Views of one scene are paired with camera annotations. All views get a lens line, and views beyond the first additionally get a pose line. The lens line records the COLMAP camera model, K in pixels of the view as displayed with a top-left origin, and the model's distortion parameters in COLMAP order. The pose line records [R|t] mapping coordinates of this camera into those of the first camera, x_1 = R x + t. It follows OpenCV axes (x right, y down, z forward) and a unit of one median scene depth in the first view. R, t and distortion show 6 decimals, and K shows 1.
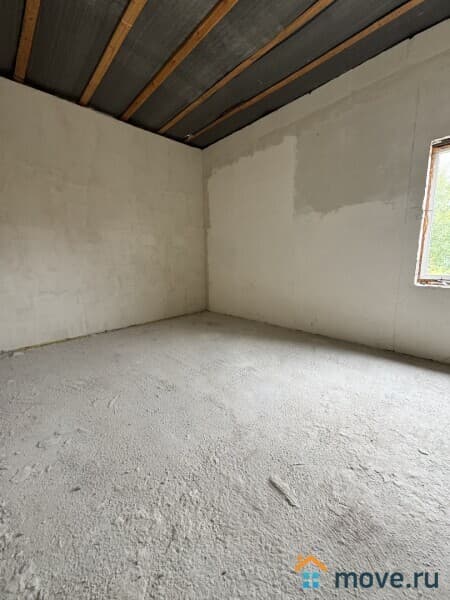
lens RADIAL K [[239.4, 0, 226.0], [0, 239.4, 300.0], [0, 0, 1]] dist [-0.003770, 0.000831]
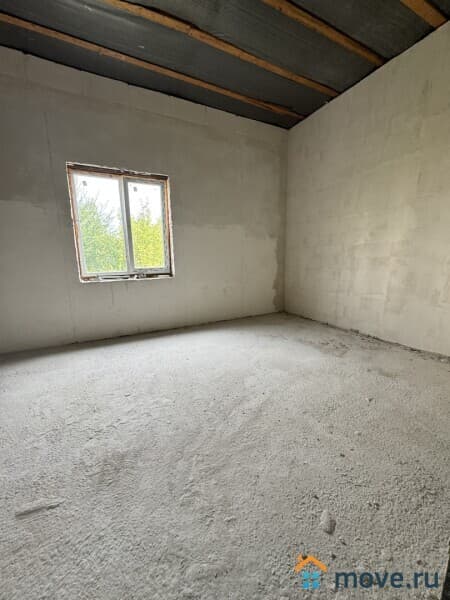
lens RADIAL K [[239.4, 0, 225.8], [0, 239.4, 299.5], [0, 0, 1]] dist [-0.003770, 0.000831]
pose [[0.287714, -0.156299, 0.944876, -0.189033], [0.174331, 0.978657, 0.108804, 0.024922], [-0.941716, 0.133417, 0.308821, -0.042302]]
